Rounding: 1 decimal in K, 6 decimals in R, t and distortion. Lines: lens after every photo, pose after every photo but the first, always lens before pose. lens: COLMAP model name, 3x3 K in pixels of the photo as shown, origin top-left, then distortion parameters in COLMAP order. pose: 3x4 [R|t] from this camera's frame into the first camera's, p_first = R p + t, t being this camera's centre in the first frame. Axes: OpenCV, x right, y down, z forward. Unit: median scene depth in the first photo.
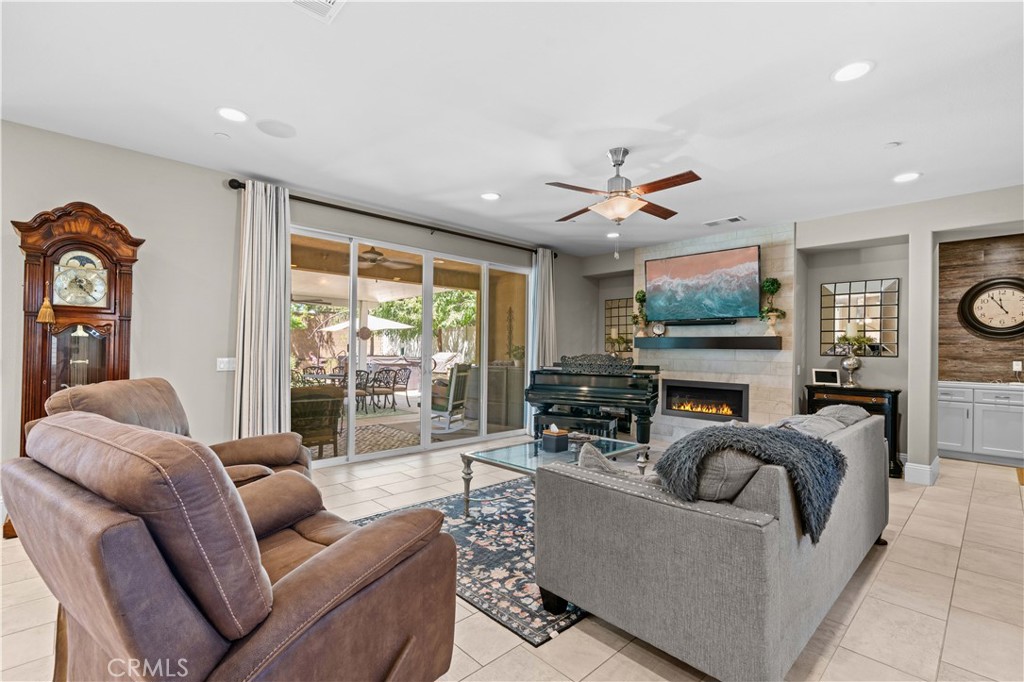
lens RADIAL K [[457.3, 0, 513.9], [0, 457.3, 344.3], [0, 0, 1]] dist [0.002207, 0.000037]
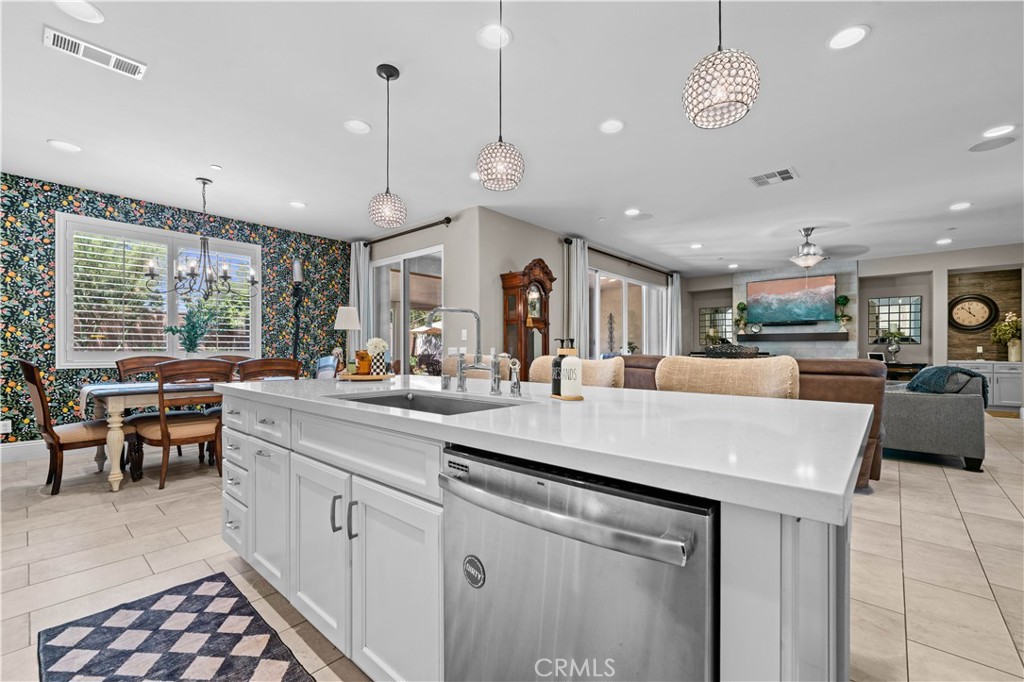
lens RADIAL K [[430.7, 0, 511.9], [0, 430.7, 346.9], [0, 0, 1]] dist [-0.003288, -0.000395]
pose [[0.996198, -0.012080, 0.086274, -0.707730], [0.011806, 0.999923, 0.003691, 0.014005], [-0.086312, -0.002659, 0.996265, -0.379590]]
